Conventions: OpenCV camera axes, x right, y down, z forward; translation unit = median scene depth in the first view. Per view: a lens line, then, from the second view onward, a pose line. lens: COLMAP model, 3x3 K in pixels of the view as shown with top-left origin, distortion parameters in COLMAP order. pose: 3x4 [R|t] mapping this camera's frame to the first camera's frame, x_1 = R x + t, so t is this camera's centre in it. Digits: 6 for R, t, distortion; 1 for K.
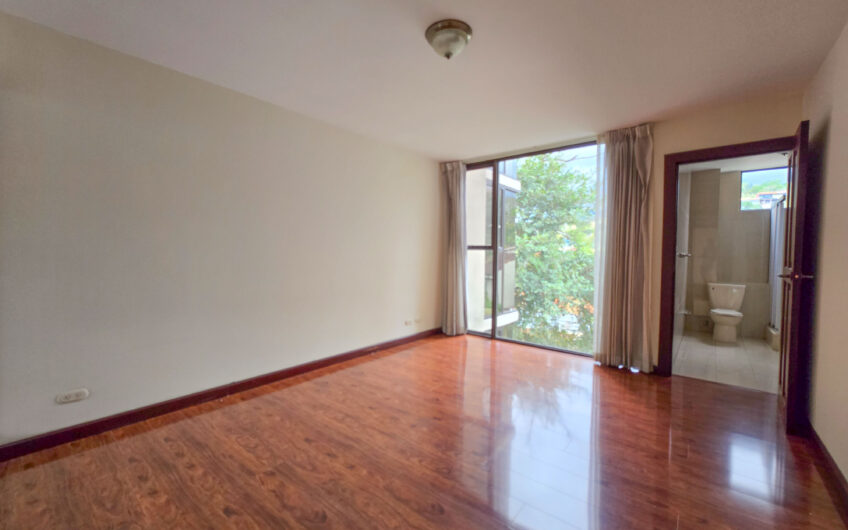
lens RADIAL K [[352.0, 0, 452.8], [0, 352.0, 262.5], [0, 0, 1]] dist [0.000650, 0.000115]
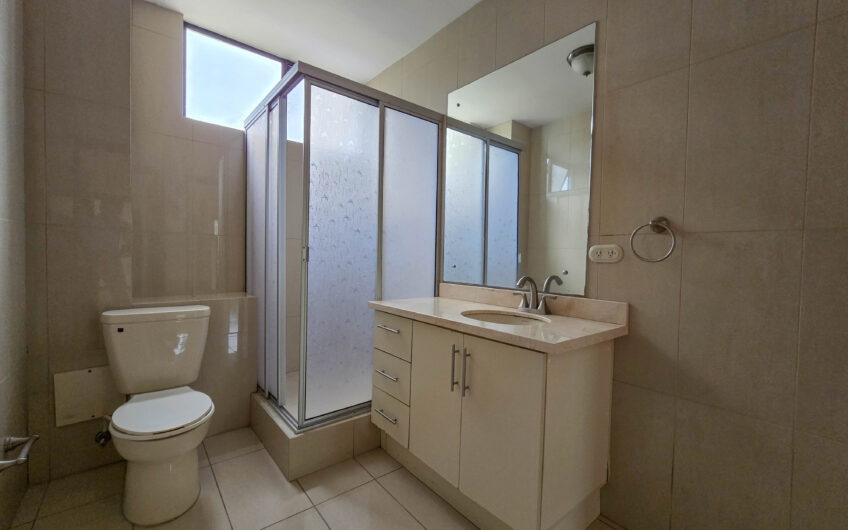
lens RADIAL K [[351.1, 0, 427.5], [0, 351.1, 261.9], [0, 0, 1]] dist [-0.000070, -0.000081]
pose [[0.192825, -0.019920, 0.981031, 0.533463], [0.012823, 0.999760, 0.017780, 0.011111], [-0.981149, 0.009151, 0.193034, 0.735942]]
